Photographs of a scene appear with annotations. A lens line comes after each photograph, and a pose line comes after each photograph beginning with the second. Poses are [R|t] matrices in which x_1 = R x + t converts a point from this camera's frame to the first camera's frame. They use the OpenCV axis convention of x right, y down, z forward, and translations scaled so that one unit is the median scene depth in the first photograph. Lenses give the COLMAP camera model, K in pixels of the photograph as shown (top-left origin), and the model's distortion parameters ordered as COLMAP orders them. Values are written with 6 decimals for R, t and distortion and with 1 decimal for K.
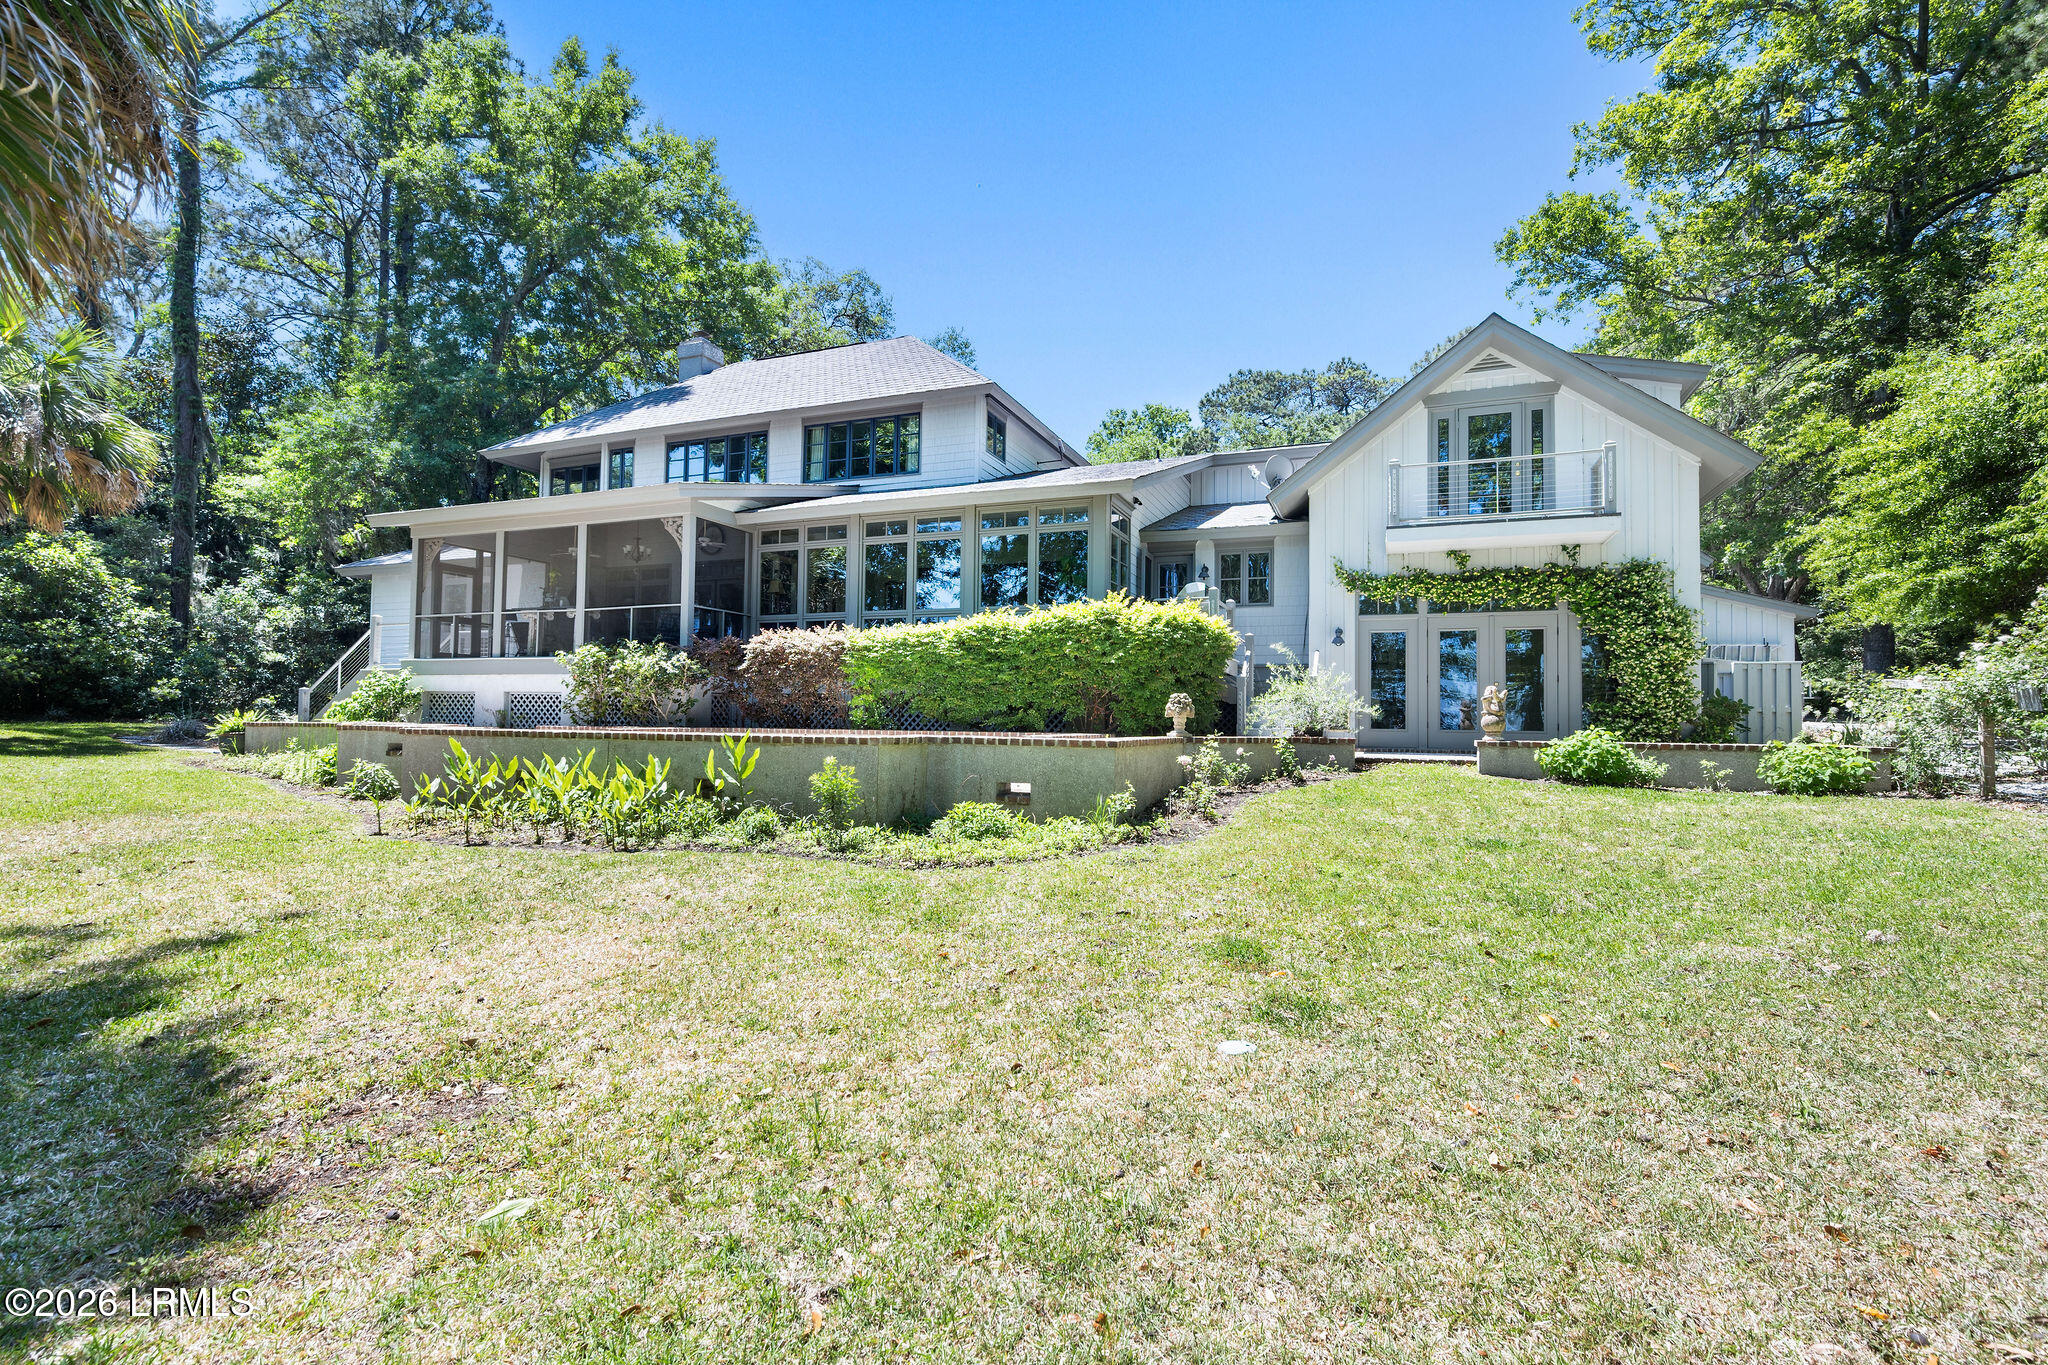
lens RADIAL K [[923.6, 0, 1031.8], [0, 923.6, 689.5], [0, 0, 1]] dist [0.004623, -0.004342]
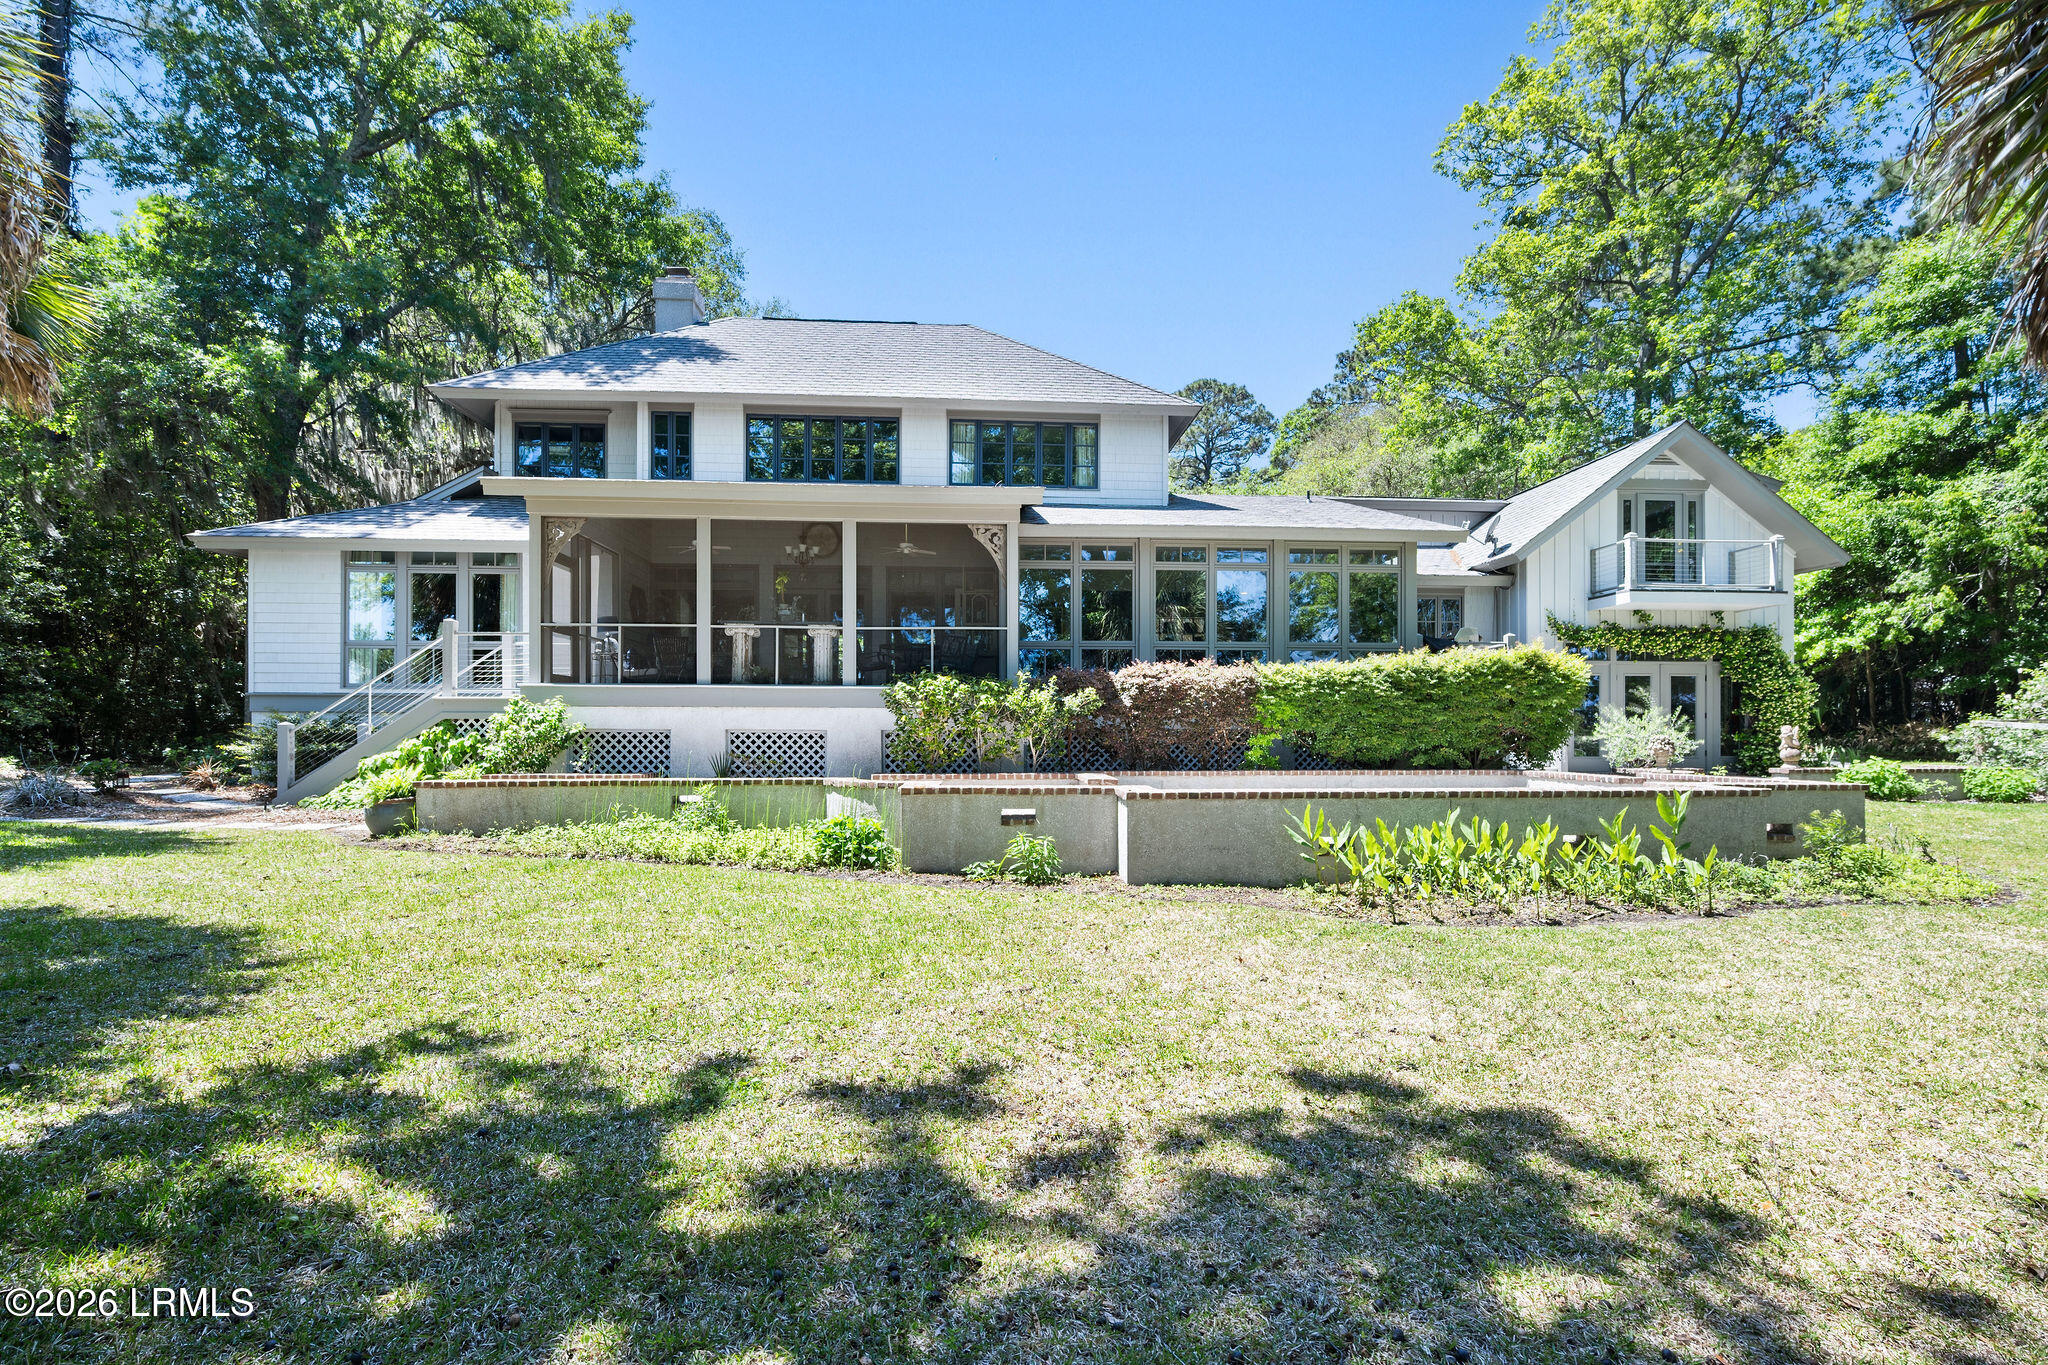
lens RADIAL K [[944.5, 0, 1022.7], [0, 944.5, 729.5], [0, 0, 1]] dist [-0.001195, -0.000083]
pose [[0.902886, -0.009725, 0.429770, -0.830312], [-0.004532, 0.999473, 0.032138, -0.029004], [-0.429856, -0.030964, 0.902366, 0.221447]]
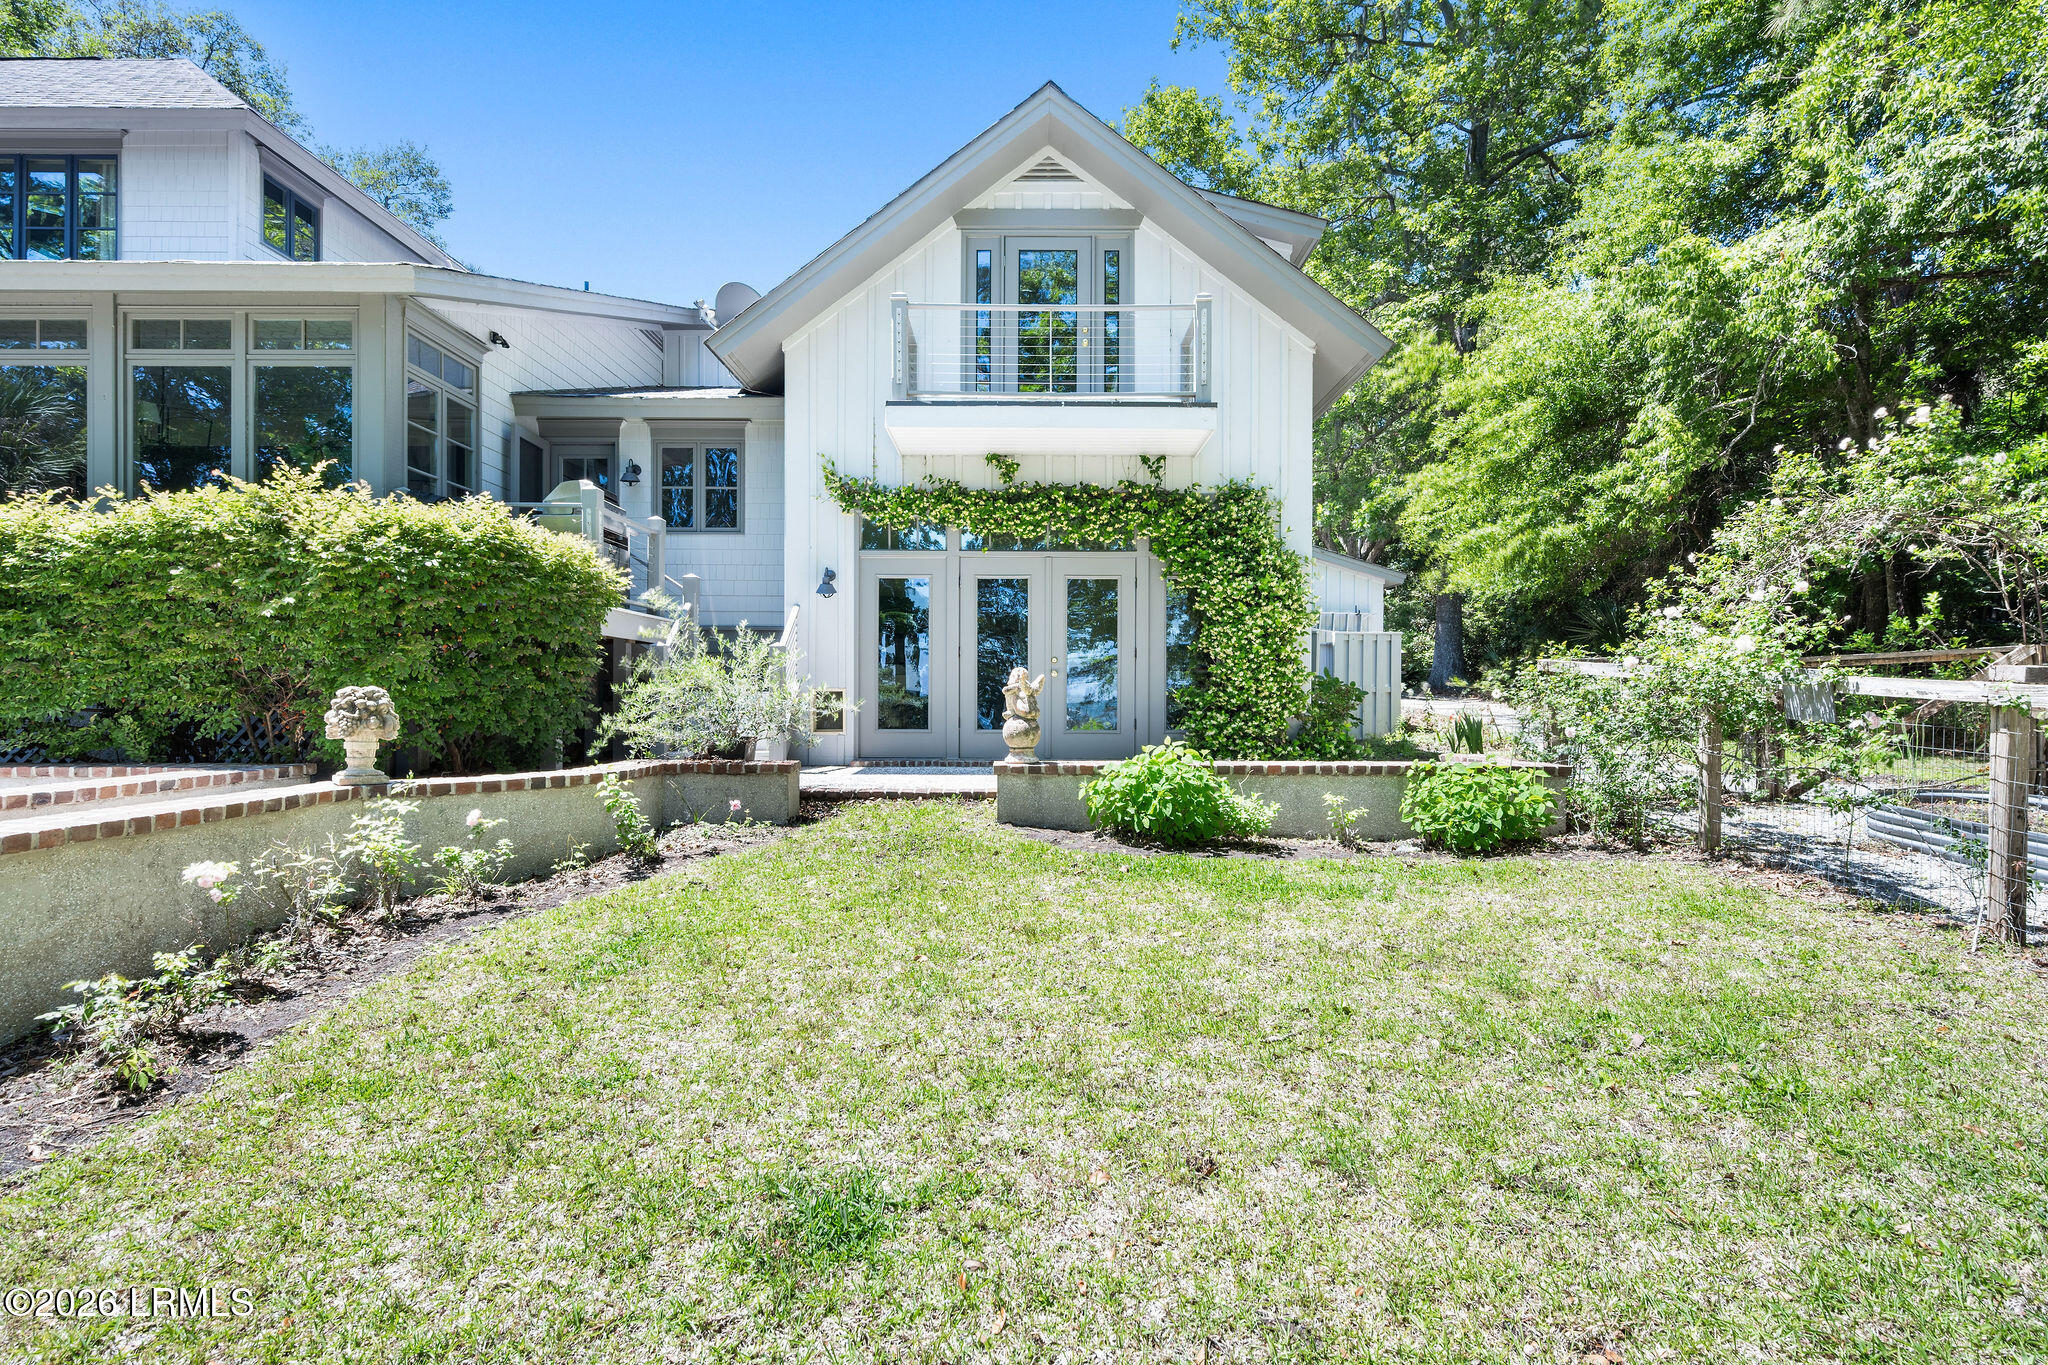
lens RADIAL K [[990.3, 0, 1028.8], [0, 990.3, 693.7], [0, 0, 1]] dist [-0.002299, 0.000518]
pose [[0.929808, -0.010049, 0.367907, 0.222830], [-0.004523, 0.999240, 0.038723, -0.009215], [-0.368016, -0.037669, 0.929056, 0.342896]]
